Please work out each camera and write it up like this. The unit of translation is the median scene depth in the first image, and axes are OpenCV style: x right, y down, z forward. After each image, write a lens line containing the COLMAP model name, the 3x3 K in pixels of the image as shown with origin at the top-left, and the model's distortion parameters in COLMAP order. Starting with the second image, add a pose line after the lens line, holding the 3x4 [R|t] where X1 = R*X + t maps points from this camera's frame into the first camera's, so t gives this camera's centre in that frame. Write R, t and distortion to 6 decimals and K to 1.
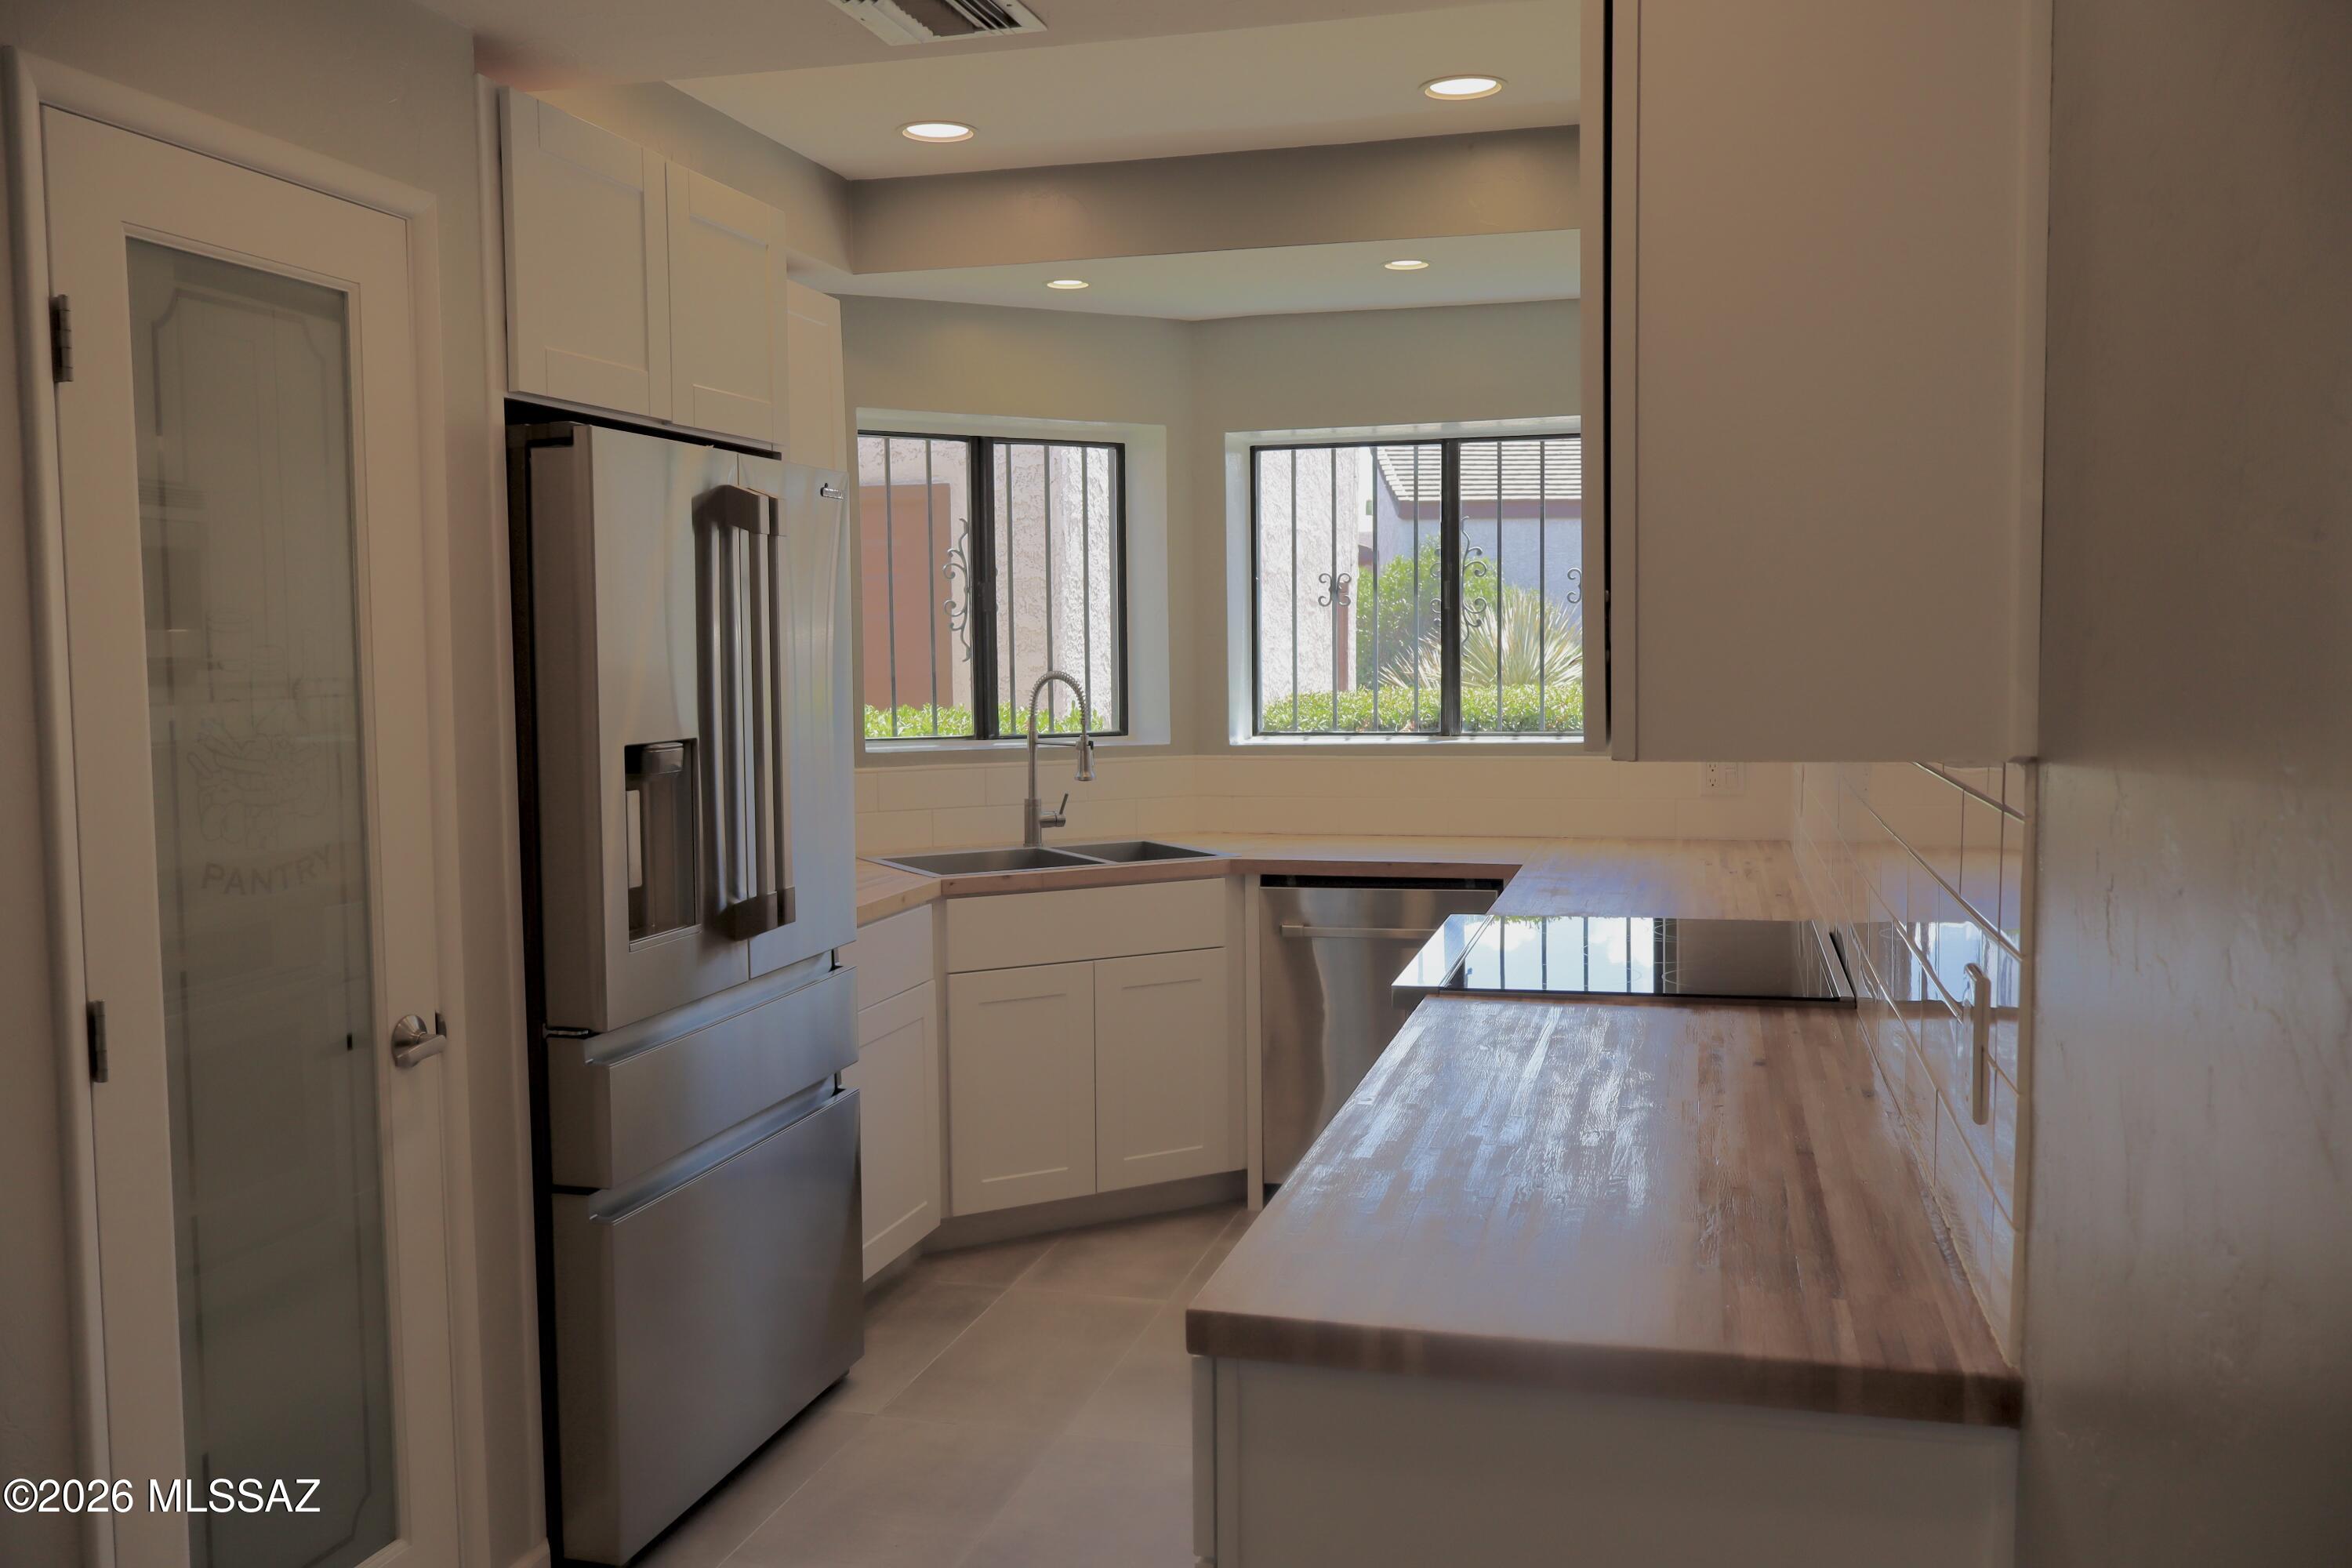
lens RADIAL K [[1935.1, 0, 1176.0], [0, 1935.1, 784.0], [0, 0, 1]] dist [-0.005858, 0.004092]
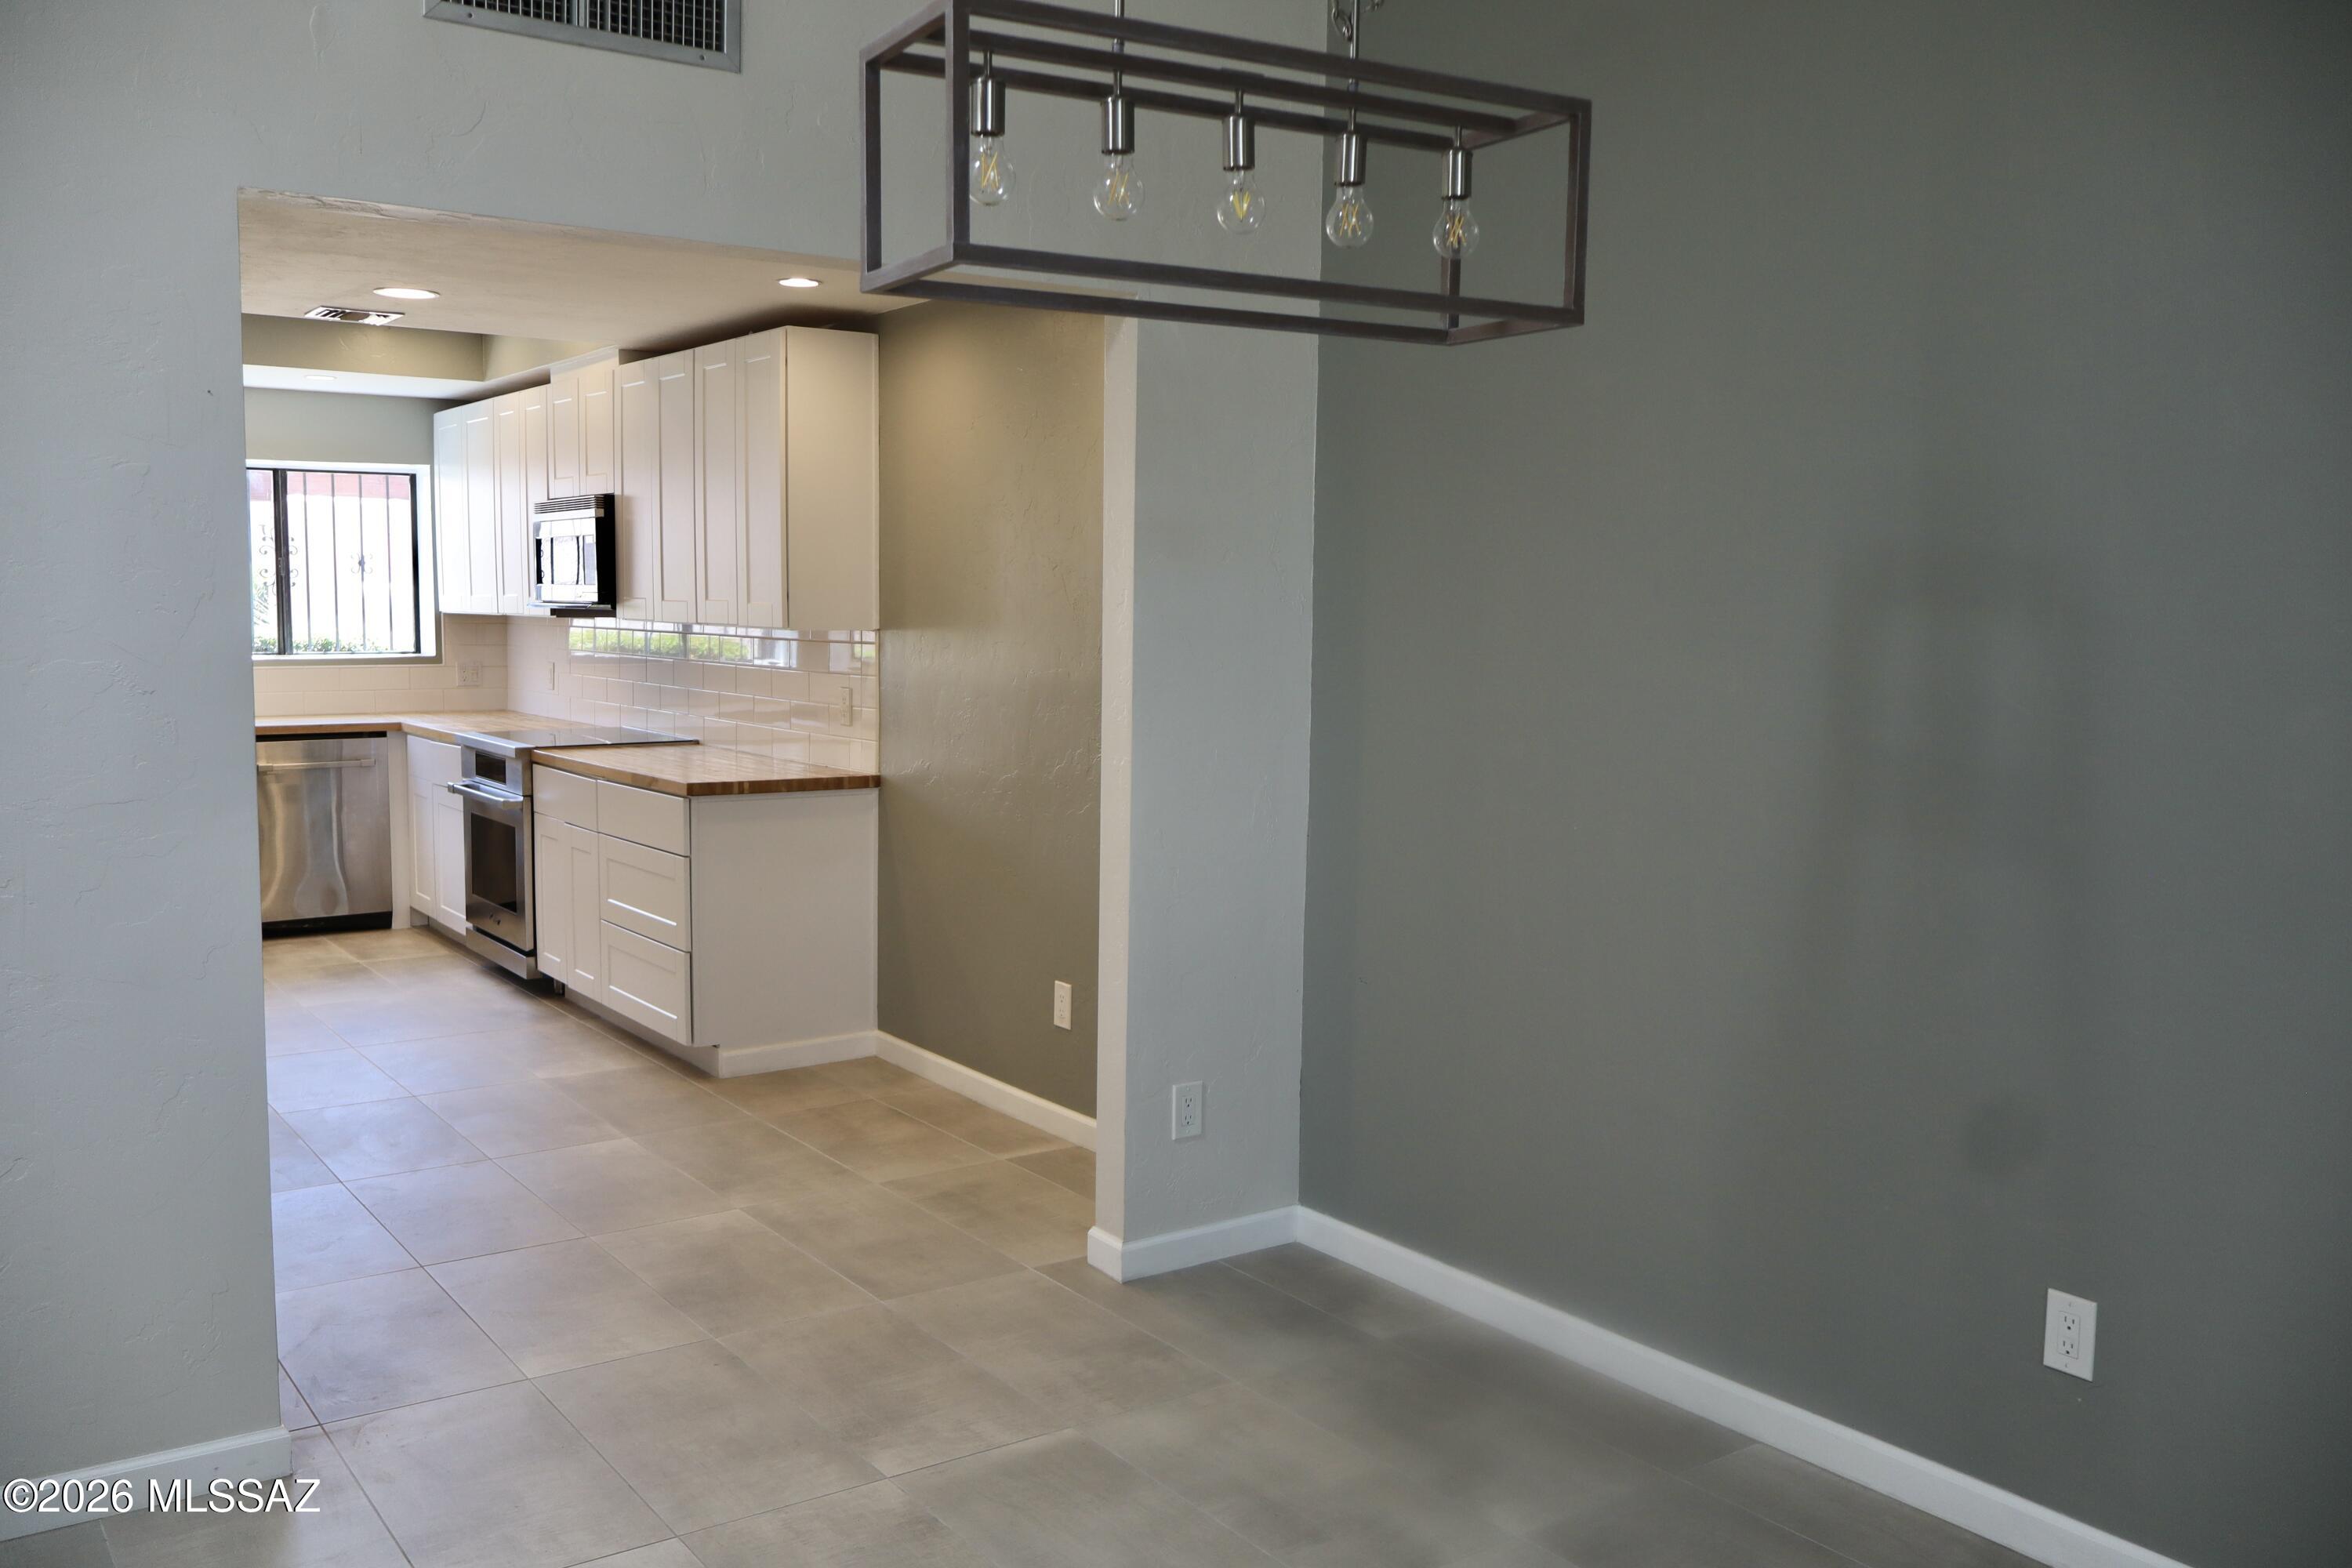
lens RADIAL K [[1935.1, 0, 1176.0], [0, 1935.1, 784.0], [0, 0, 1]] dist [-0.005858, 0.004092]
pose [[0.631349, -0.052185, 0.773741, -0.872771], [0.037990, 0.998617, 0.036353, 0.070843], [-0.774568, 0.006443, 0.632458, -0.782932]]
